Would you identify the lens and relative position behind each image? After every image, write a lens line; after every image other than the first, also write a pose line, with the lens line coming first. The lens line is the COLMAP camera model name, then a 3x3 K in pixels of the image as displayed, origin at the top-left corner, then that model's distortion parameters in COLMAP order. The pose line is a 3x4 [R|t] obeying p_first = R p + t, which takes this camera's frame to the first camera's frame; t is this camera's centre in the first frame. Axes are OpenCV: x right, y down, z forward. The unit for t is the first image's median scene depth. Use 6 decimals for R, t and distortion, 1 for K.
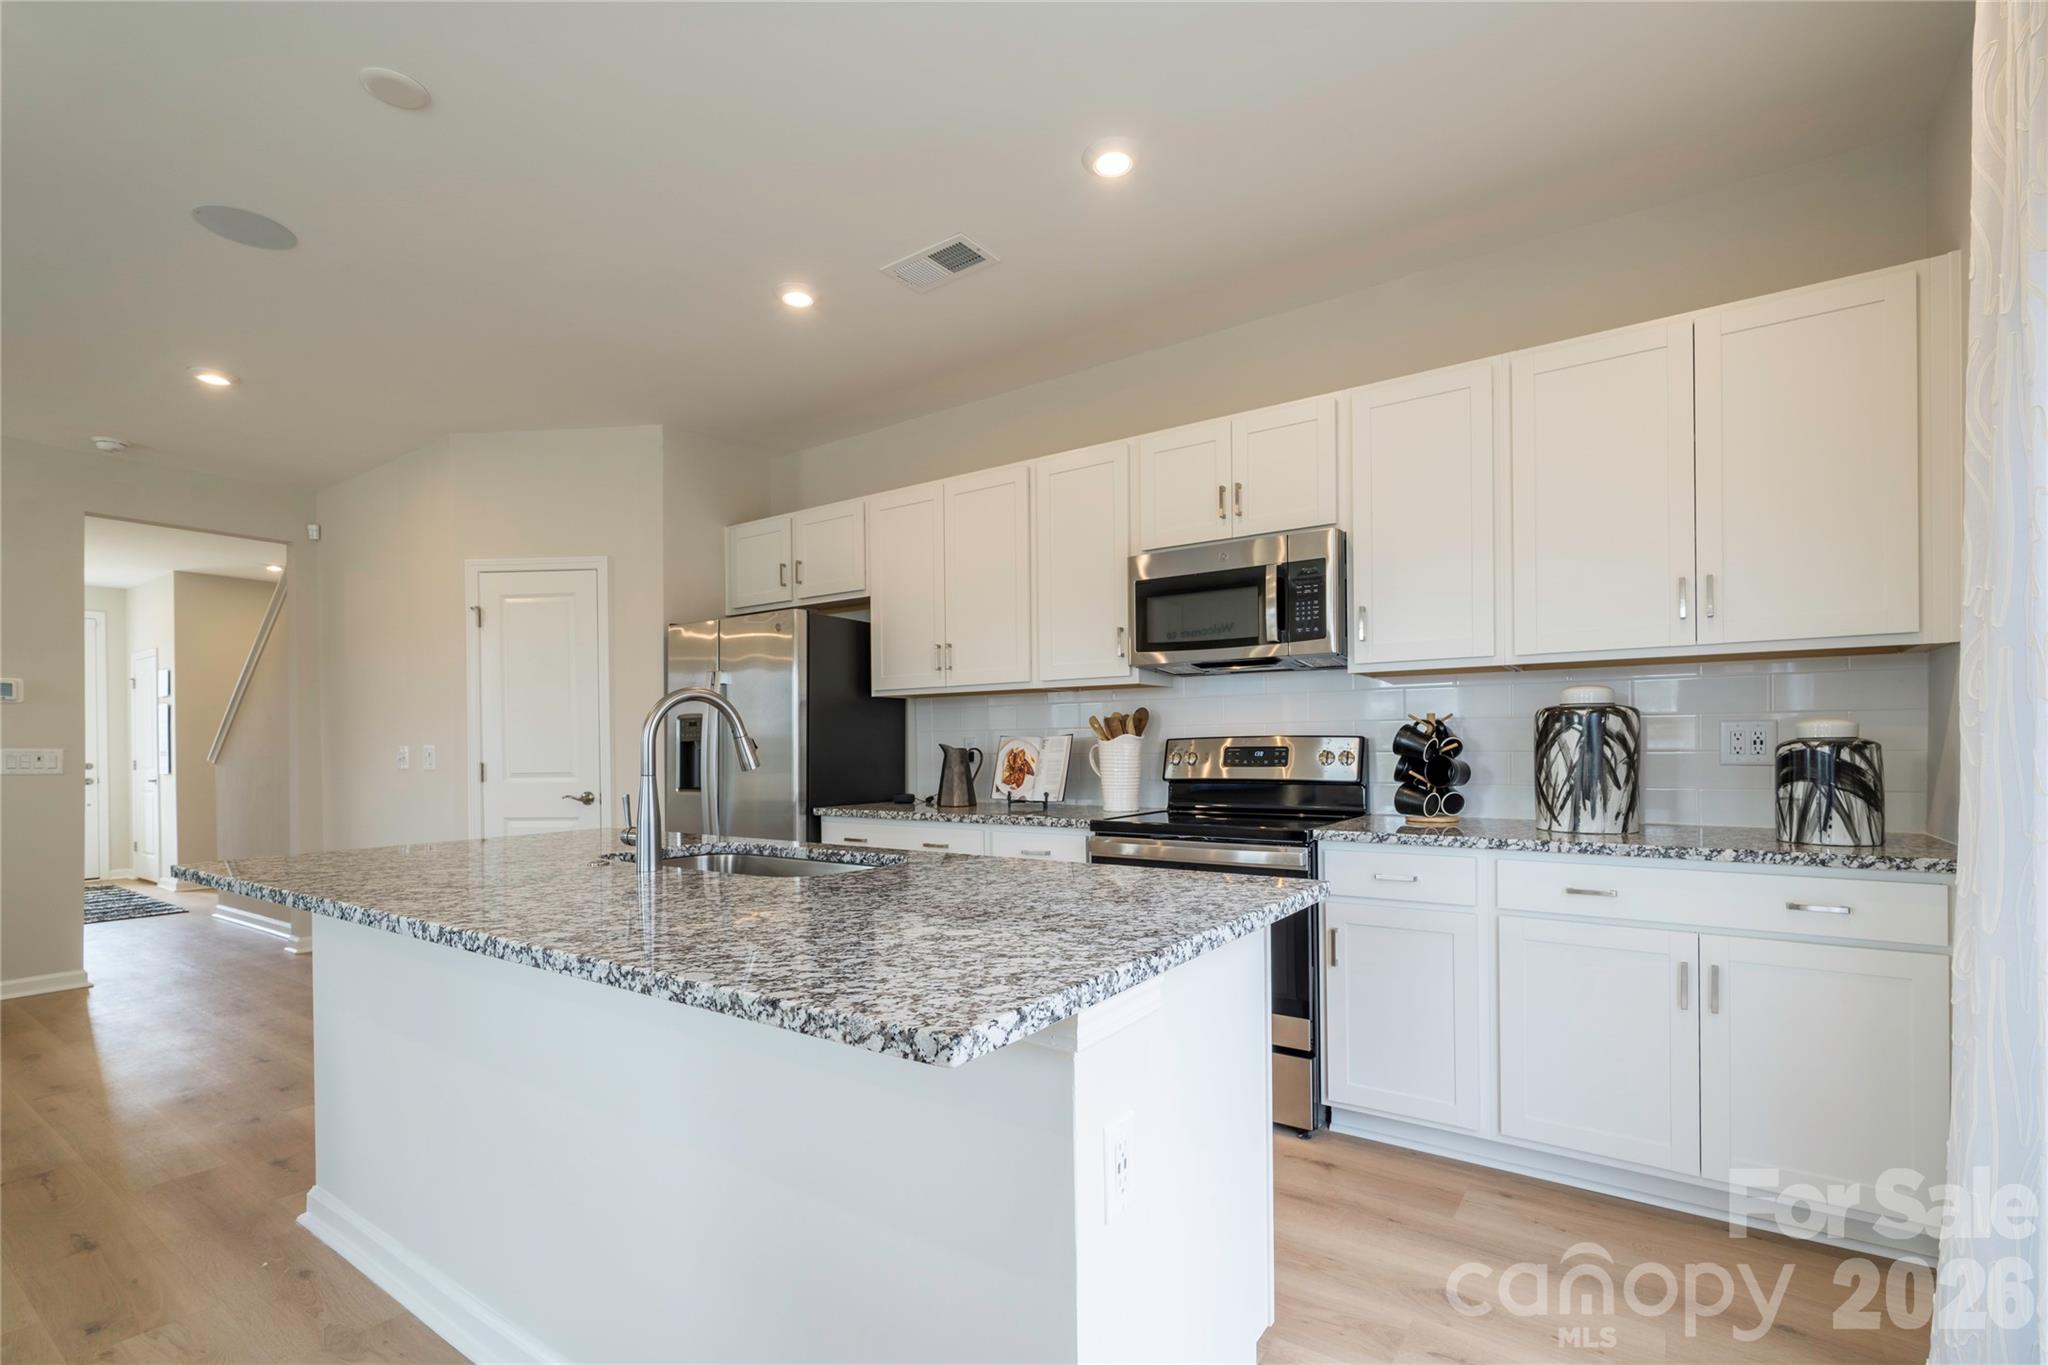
lens RADIAL K [[939.7, 0, 1032.6], [0, 939.7, 738.6], [0, 0, 1]] dist [0.007083, -0.001573]
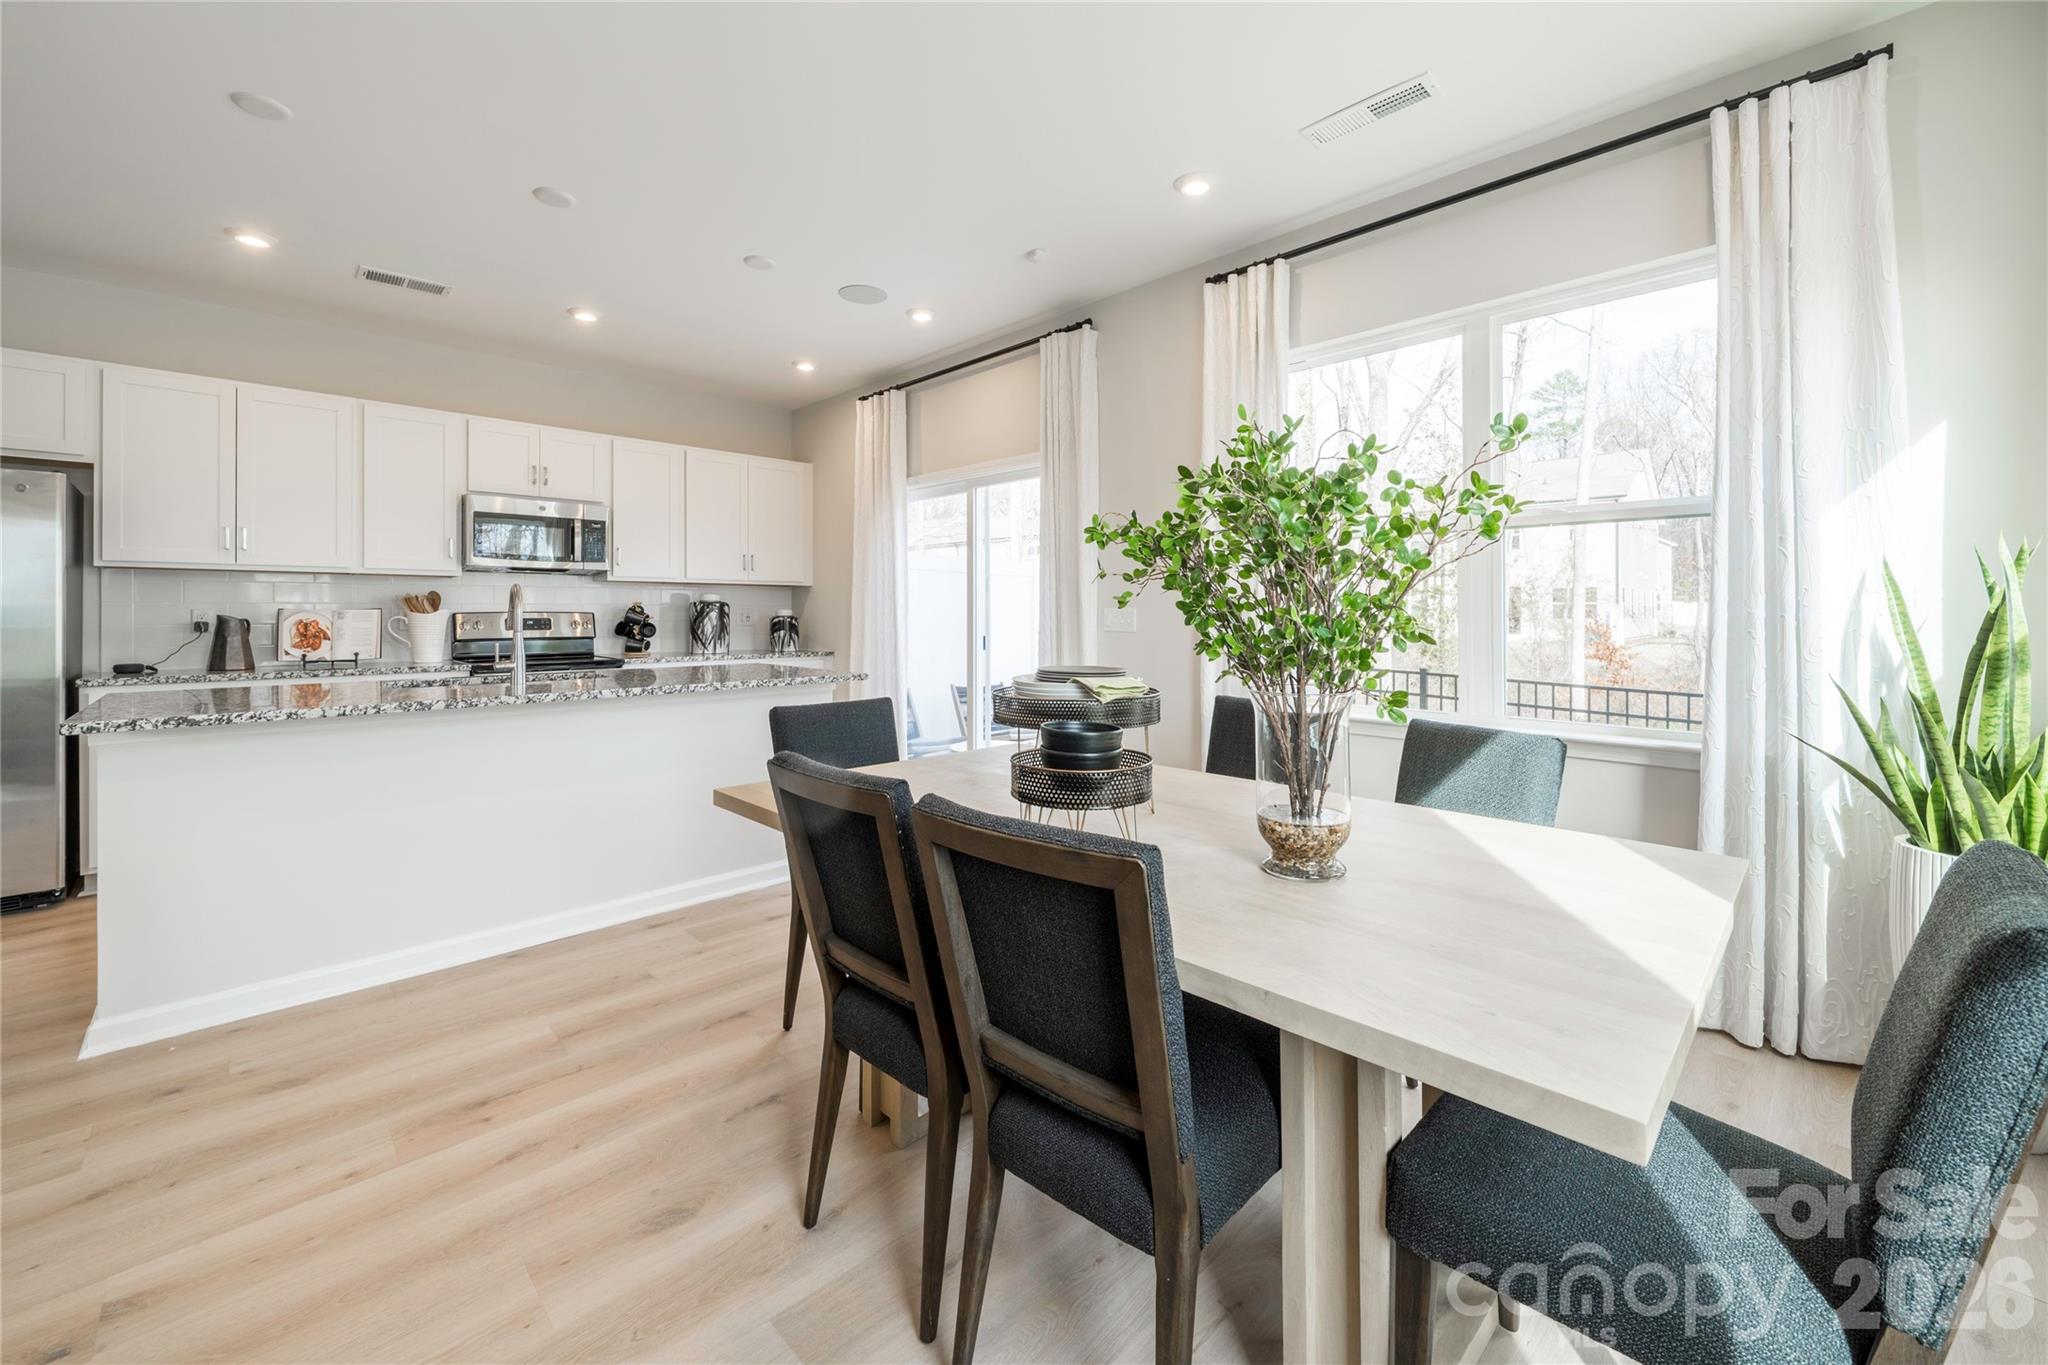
lens RADIAL K [[827.1, 0, 1029.0], [0, 827.1, 611.8], [0, 0, 1]] dist [-0.000089, -0.000546]
pose [[0.187292, 0.012549, 0.982224, -1.026335], [-0.007528, 0.999907, -0.011339, 0.006944], [-0.982275, -0.005271, 0.187369, -0.152908]]
